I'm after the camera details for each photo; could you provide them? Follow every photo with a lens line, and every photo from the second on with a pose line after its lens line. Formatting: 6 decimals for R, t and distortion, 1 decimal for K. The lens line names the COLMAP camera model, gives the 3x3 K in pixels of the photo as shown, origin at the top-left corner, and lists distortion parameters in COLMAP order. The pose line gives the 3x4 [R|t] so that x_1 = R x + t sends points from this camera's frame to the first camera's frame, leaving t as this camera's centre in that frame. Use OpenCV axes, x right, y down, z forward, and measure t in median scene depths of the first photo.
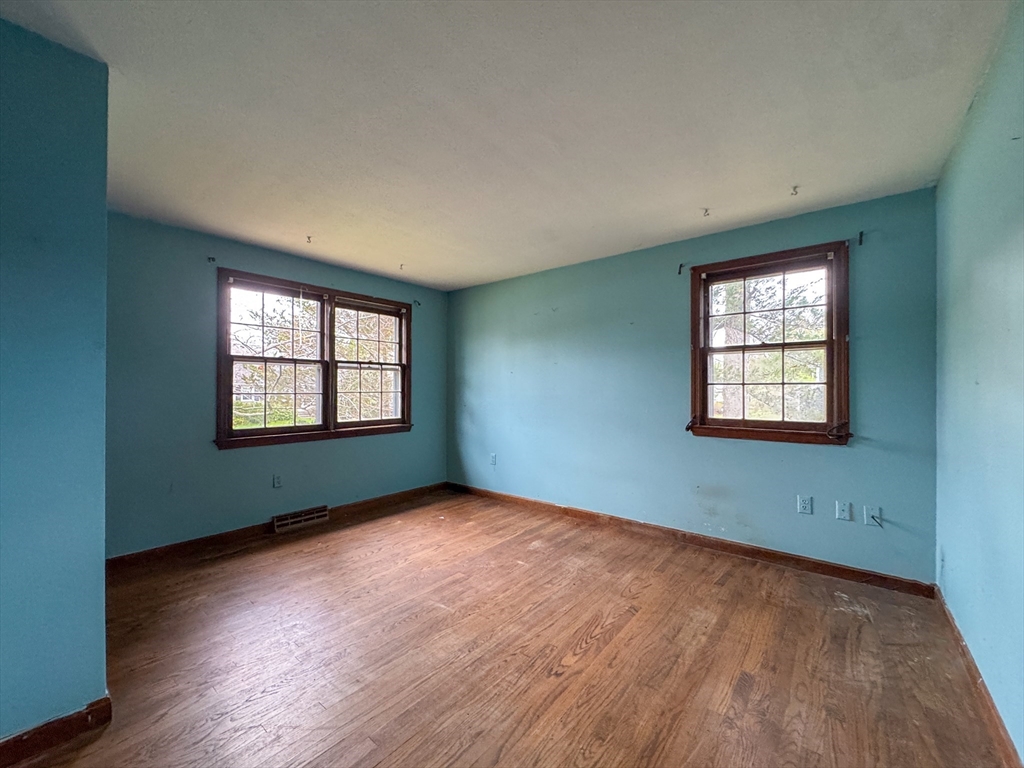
lens RADIAL K [[415.0, 0, 512.0], [0, 415.0, 384.0], [0, 0, 1]] dist [0.006842, 0.000195]
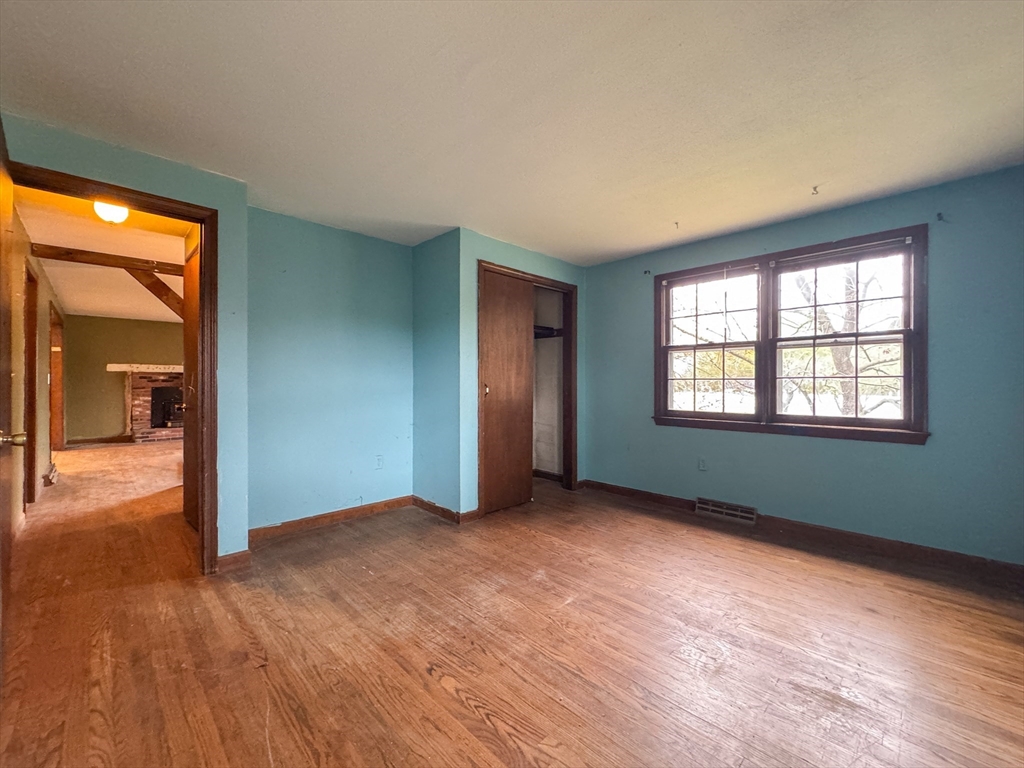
lens RADIAL K [[415.0, 0, 512.0], [0, 415.0, 384.0], [0, 0, 1]] dist [0.006842, 0.000195]
pose [[-0.109263, 0.000210, -0.994013, 0.531405], [0.015959, 0.999871, -0.001543, 0.029321], [0.993885, -0.016032, -0.109252, 0.673050]]
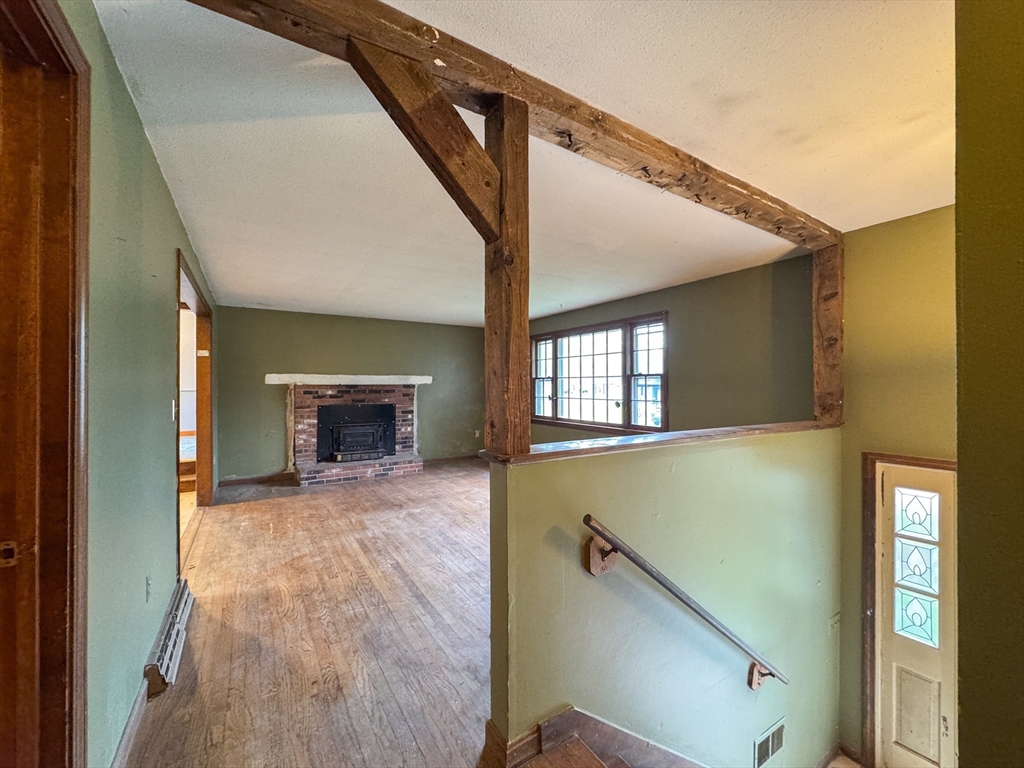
lens RADIAL K [[415.4, 0, 515.3], [0, 415.4, 388.8], [0, 0, 1]] dist [0.016933, 0.000073]
pose [[-0.319926, 0.005222, -0.947428, 0.483075], [0.019000, 0.999819, -0.000905, 0.025009], [0.947252, -0.018291, -0.319967, 0.611957]]
